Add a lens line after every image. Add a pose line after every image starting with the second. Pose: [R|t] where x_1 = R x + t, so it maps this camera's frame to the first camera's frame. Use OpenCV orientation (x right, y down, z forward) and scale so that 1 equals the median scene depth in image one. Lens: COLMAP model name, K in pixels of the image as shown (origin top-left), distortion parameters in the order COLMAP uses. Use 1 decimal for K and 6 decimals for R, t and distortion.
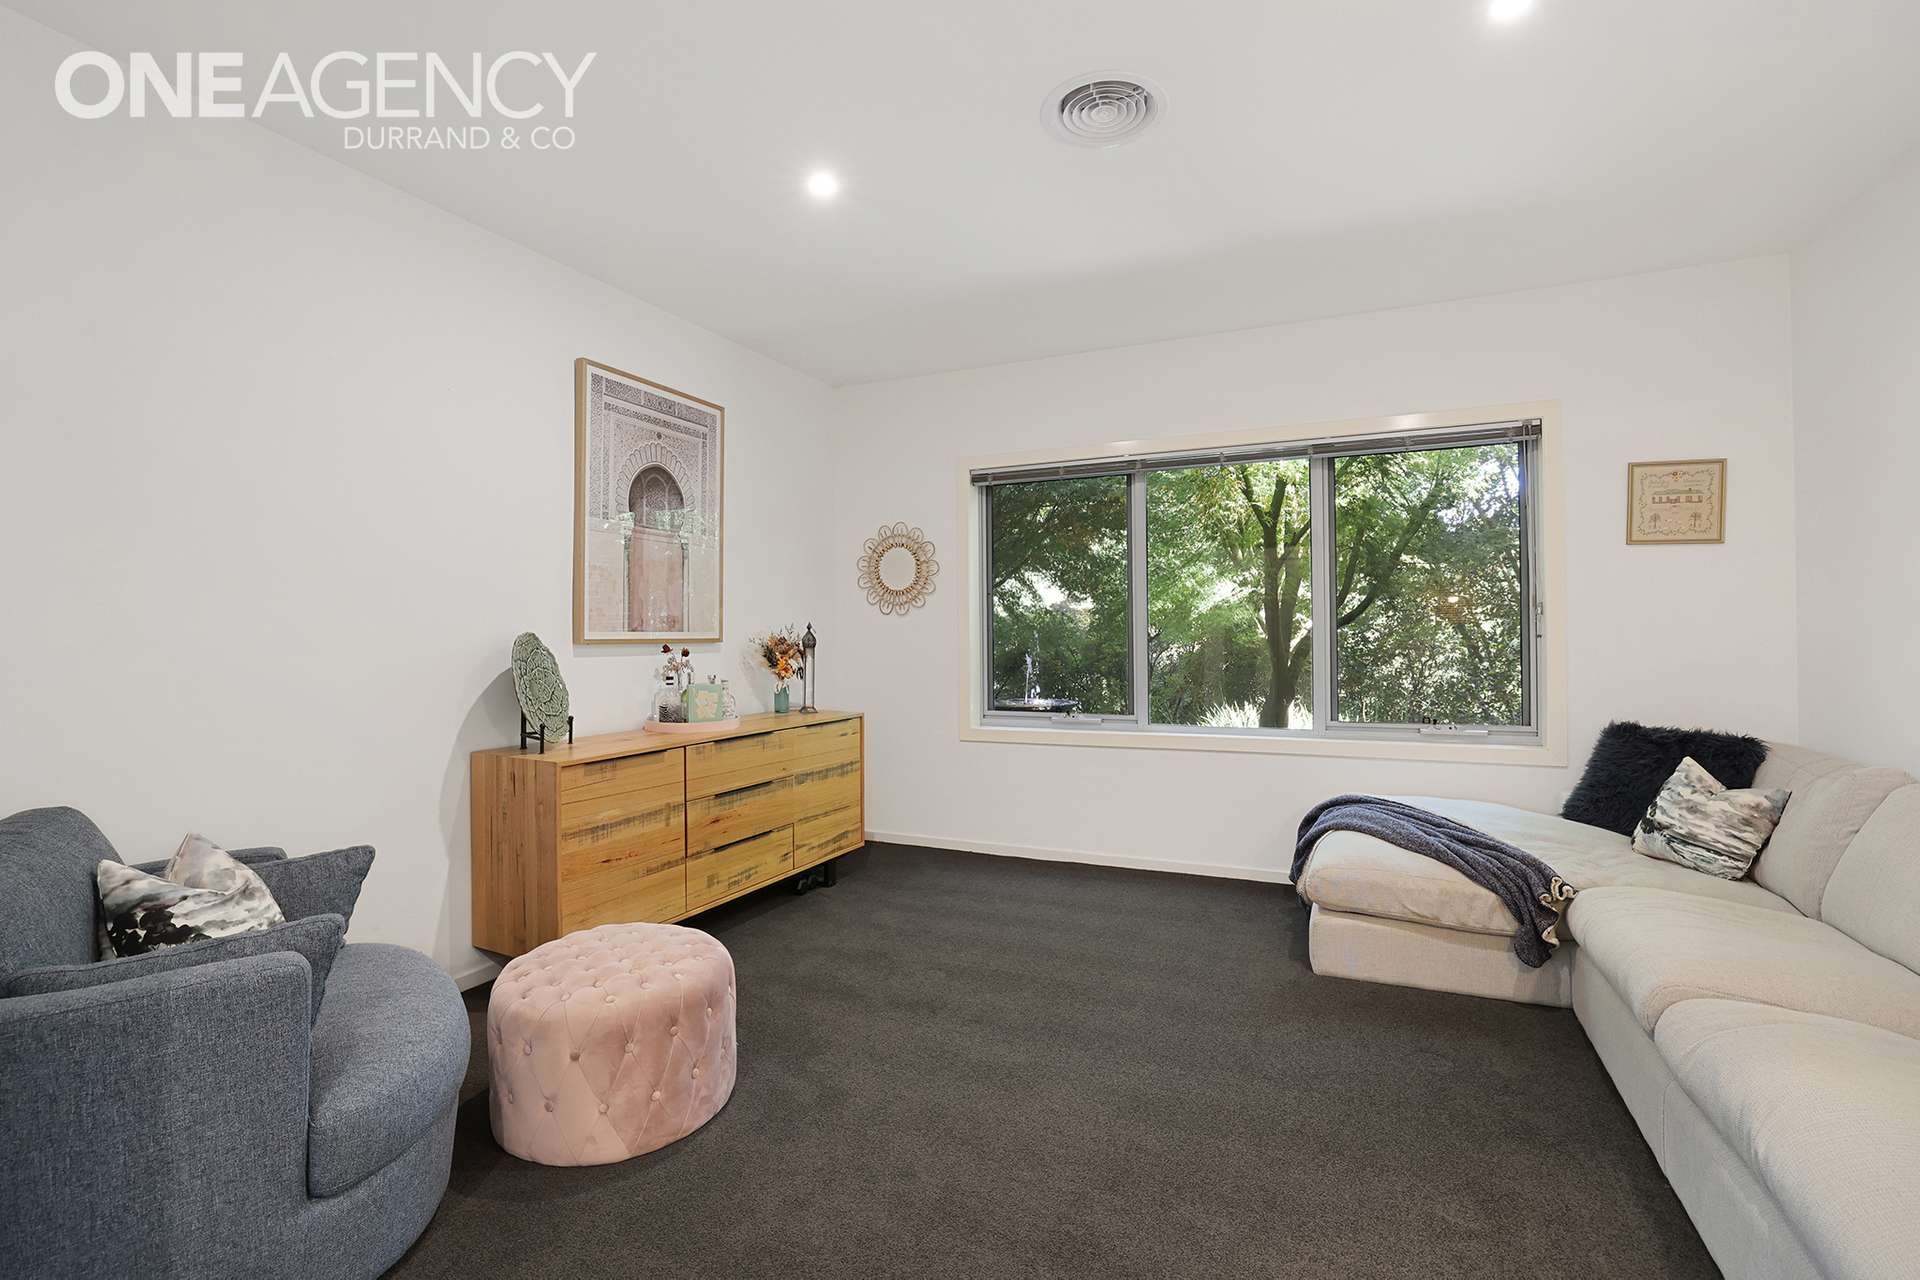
lens RADIAL K [[854.8, 0, 948.2], [0, 854.8, 626.0], [0, 0, 1]] dist [-0.047539, 0.019673]
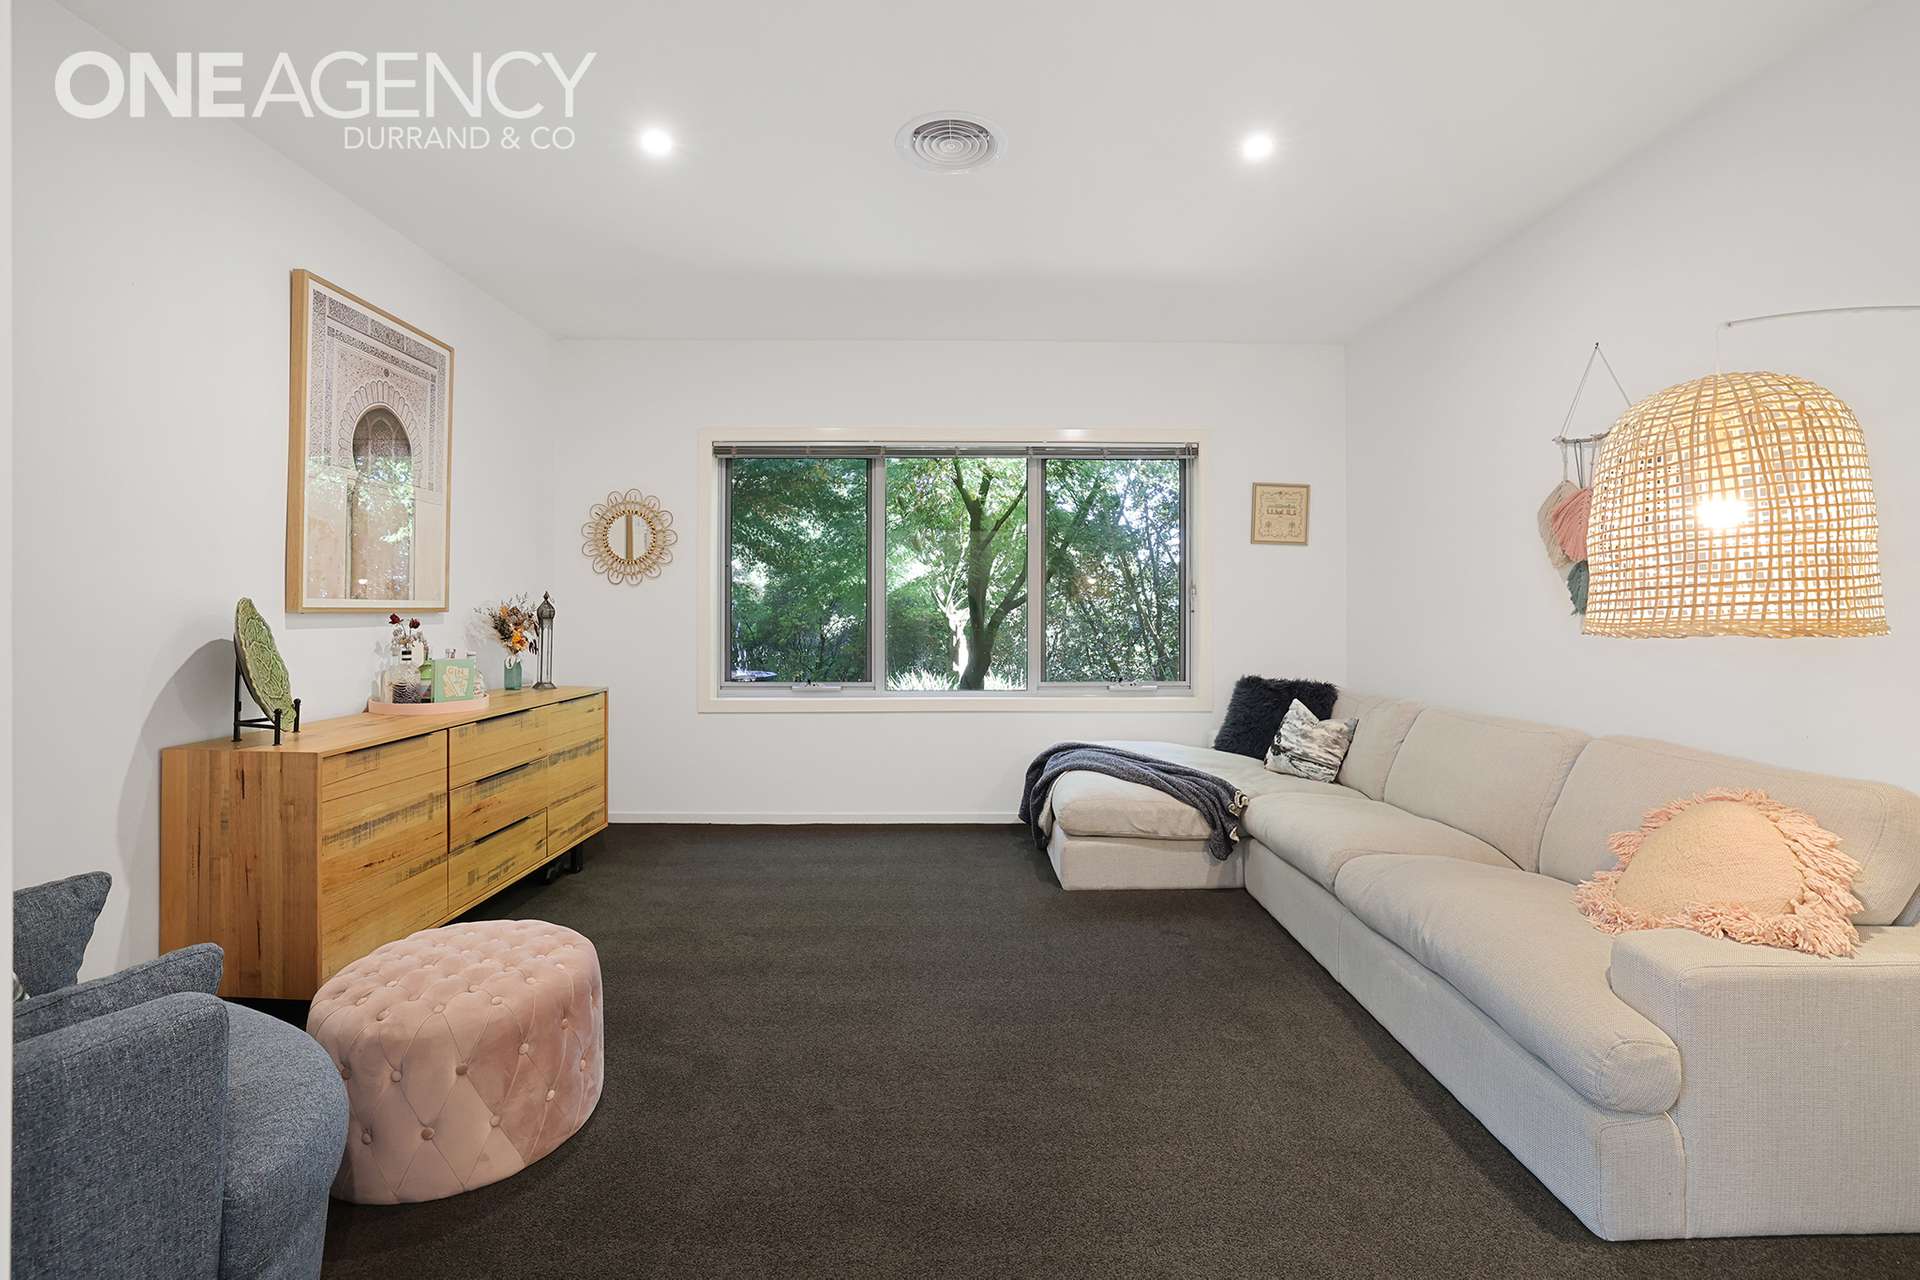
lens RADIAL K [[840.3, 0, 959.5], [0, 840.3, 603.0], [0, 0, 1]] dist [-0.043862, 0.016937]
pose [[0.903042, 0.010590, 0.429421, -0.191458], [-0.012039, 0.999927, 0.000658, 0.003037], [-0.429383, -0.005764, 0.903104, -0.011007]]
